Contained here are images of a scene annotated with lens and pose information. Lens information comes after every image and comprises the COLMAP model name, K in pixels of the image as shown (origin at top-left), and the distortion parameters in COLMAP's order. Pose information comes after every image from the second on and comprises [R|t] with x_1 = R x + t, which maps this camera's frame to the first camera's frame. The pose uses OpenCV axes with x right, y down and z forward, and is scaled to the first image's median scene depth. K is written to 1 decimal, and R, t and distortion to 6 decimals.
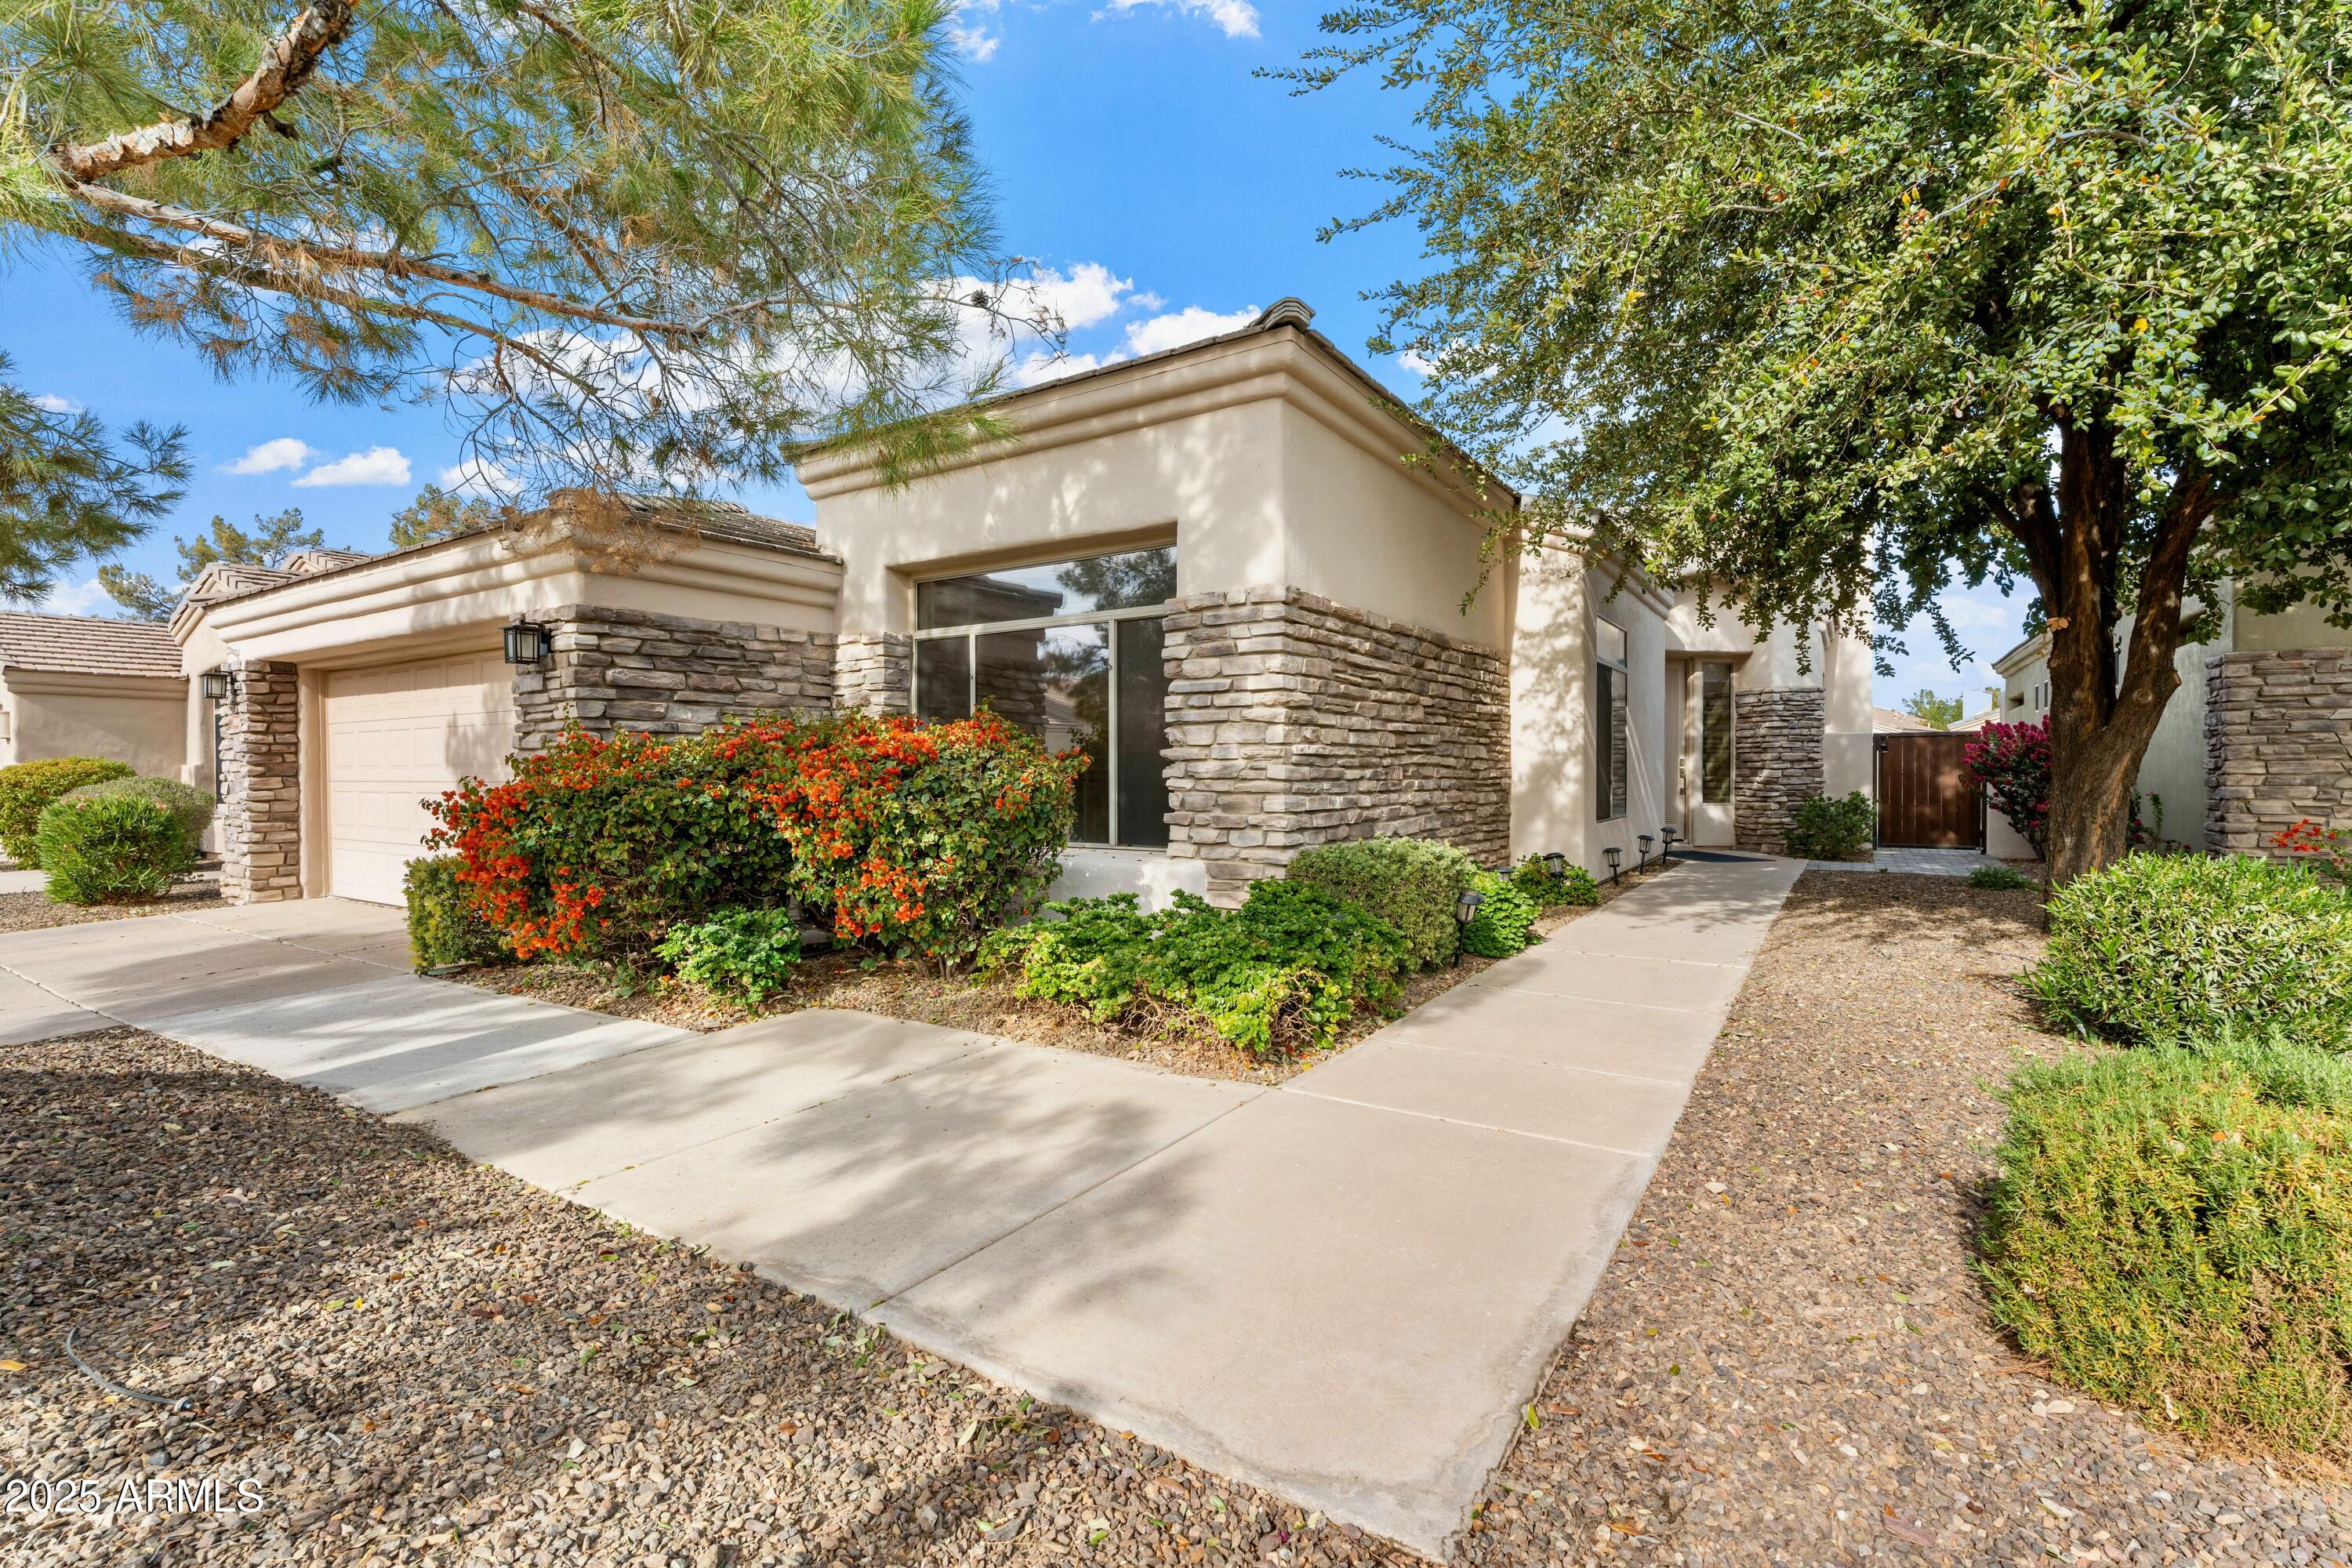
lens RADIAL K [[1037.7, 0, 1168.8], [0, 1037.7, 778.4], [0, 0, 1]] dist [0.000775, -0.000275]
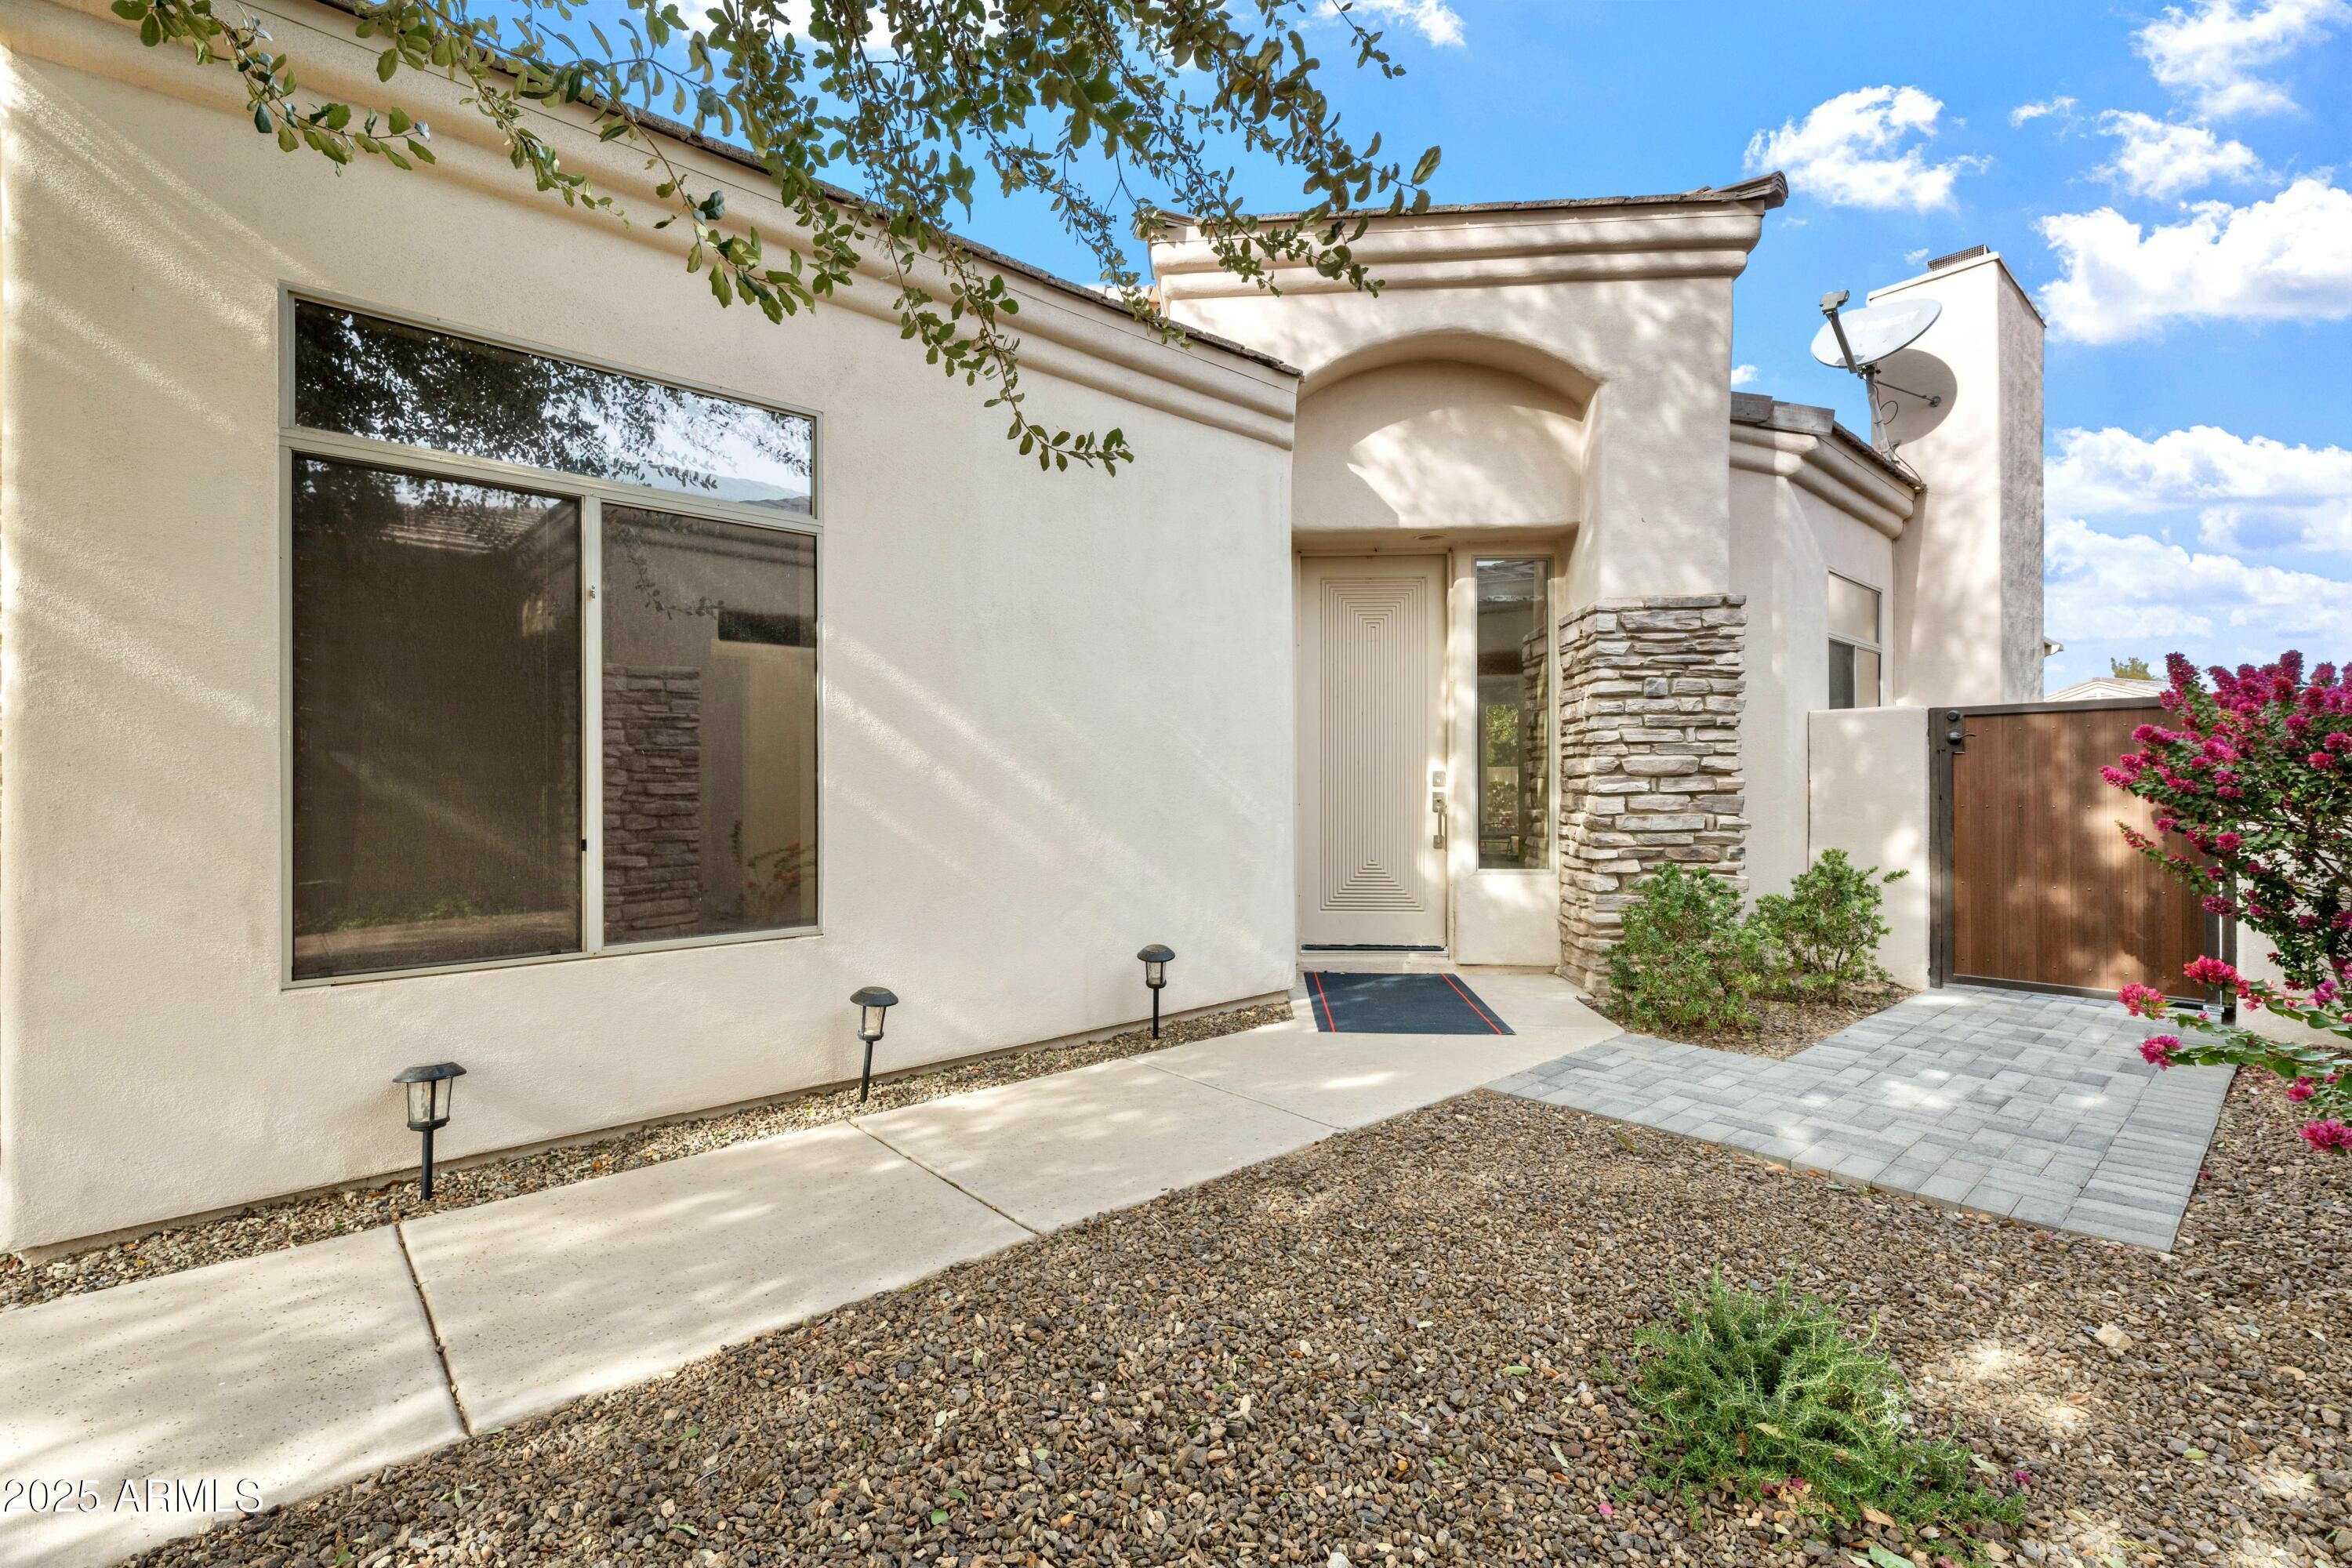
lens RADIAL K [[1037.7, 0, 1184.1], [0, 1037.7, 780.8], [0, 0, 1]] dist [0.000775, -0.000275]
pose [[0.970239, 0.003821, -0.242119, 0.500867], [-0.003886, 0.999992, 0.000207, -0.012908], [0.242118, 0.000740, 0.970247, 0.529094]]
